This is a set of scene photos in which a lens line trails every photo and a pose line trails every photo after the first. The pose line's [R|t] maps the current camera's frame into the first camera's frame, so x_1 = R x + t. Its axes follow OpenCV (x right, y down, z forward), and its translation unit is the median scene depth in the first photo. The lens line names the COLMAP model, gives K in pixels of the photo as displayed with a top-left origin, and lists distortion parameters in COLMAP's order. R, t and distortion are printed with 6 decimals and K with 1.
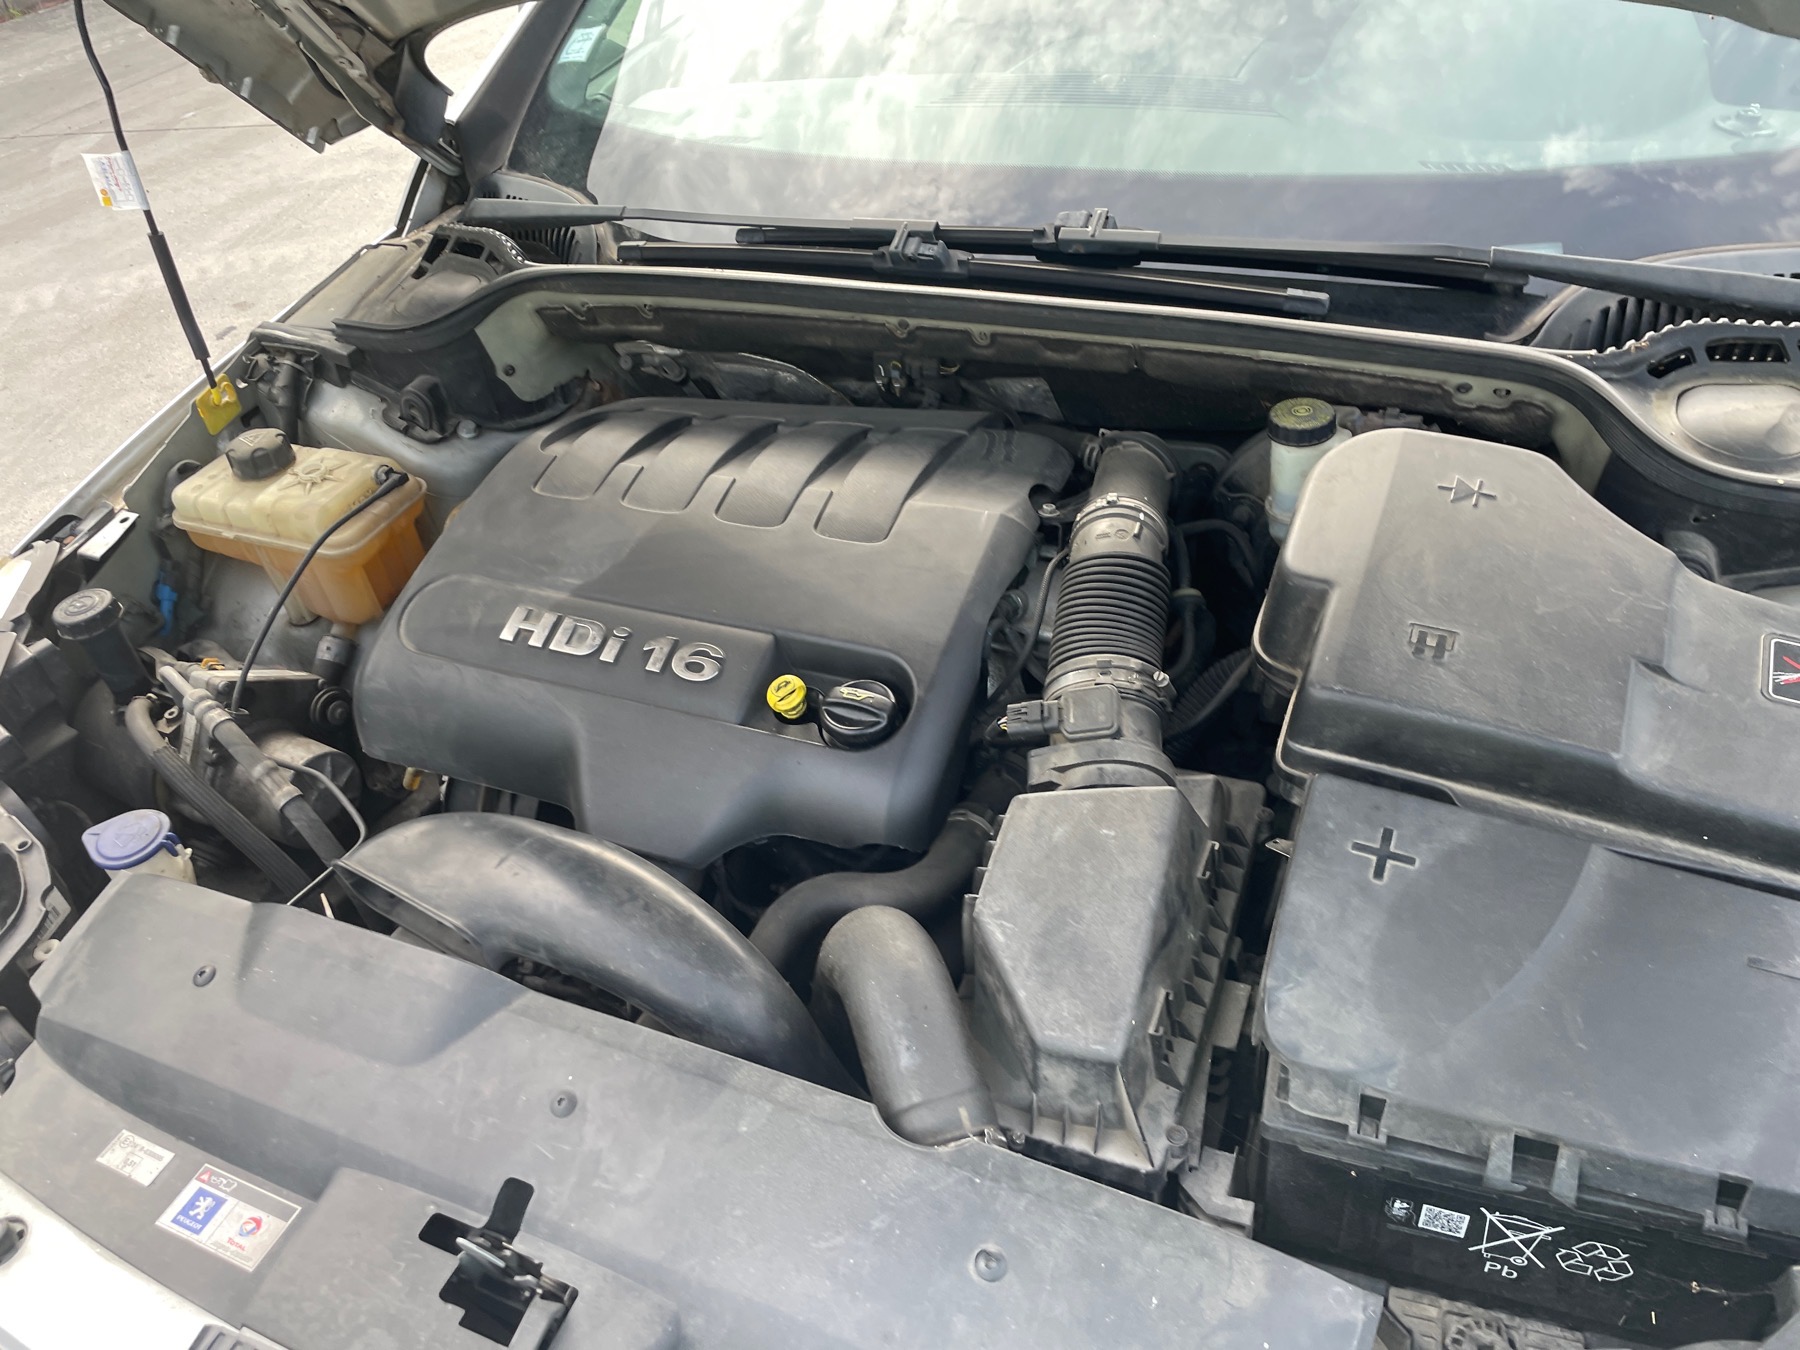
lens RADIAL K [[1416.2, 0, 900.3], [0, 1416.2, 714.9], [0, 0, 1]] dist [0.007944, 0.002255]
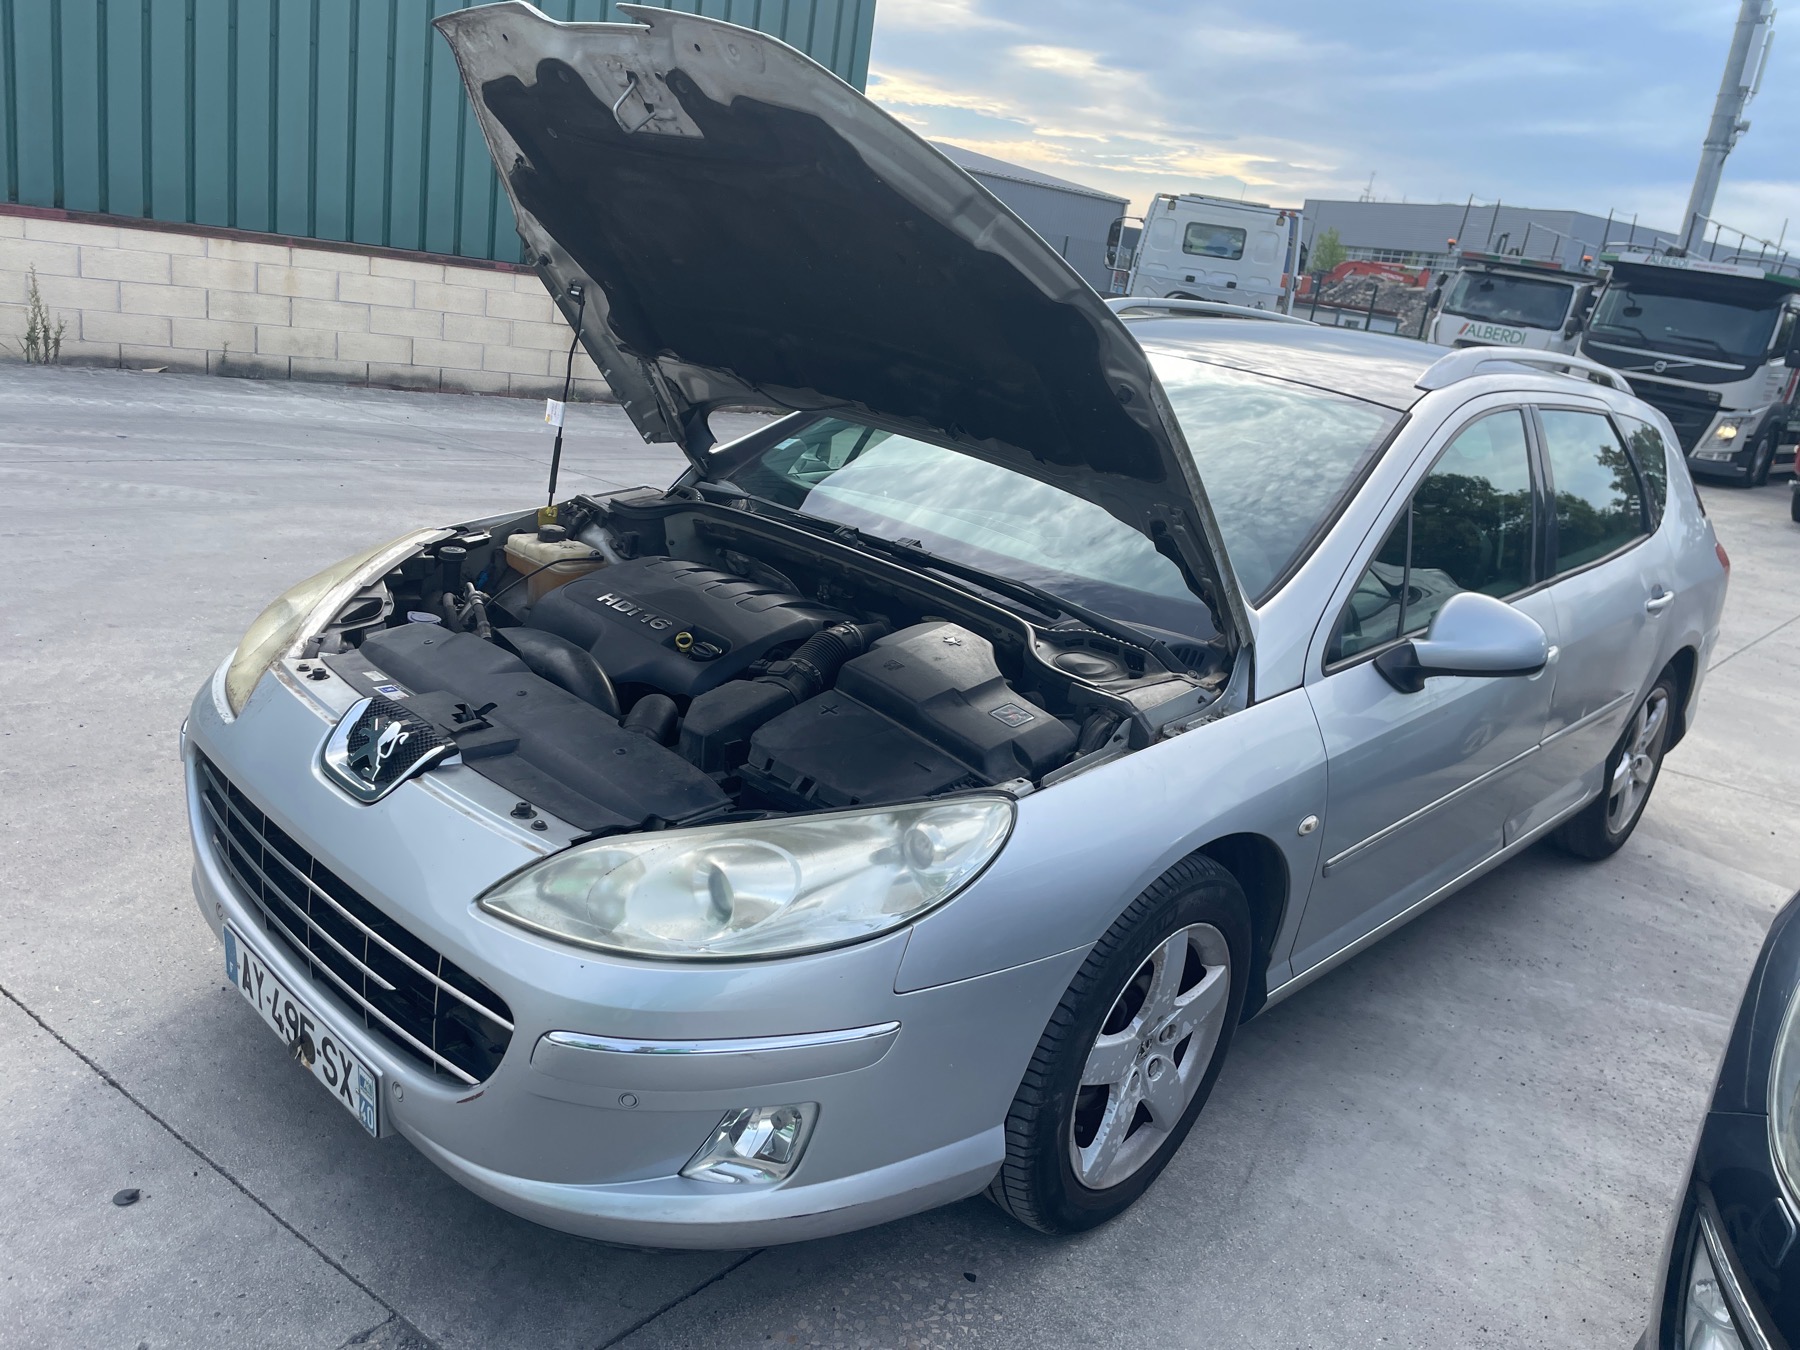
lens RADIAL K [[1416.2, 0, 900.3], [0, 1416.2, 714.9], [0, 0, 1]] dist [0.007944, 0.002255]
pose [[0.909702, 0.336782, -0.242940, 0.654348], [-0.403070, 0.856838, -0.321503, 0.535325], [0.099884, 0.390393, 0.915214, -0.829226]]
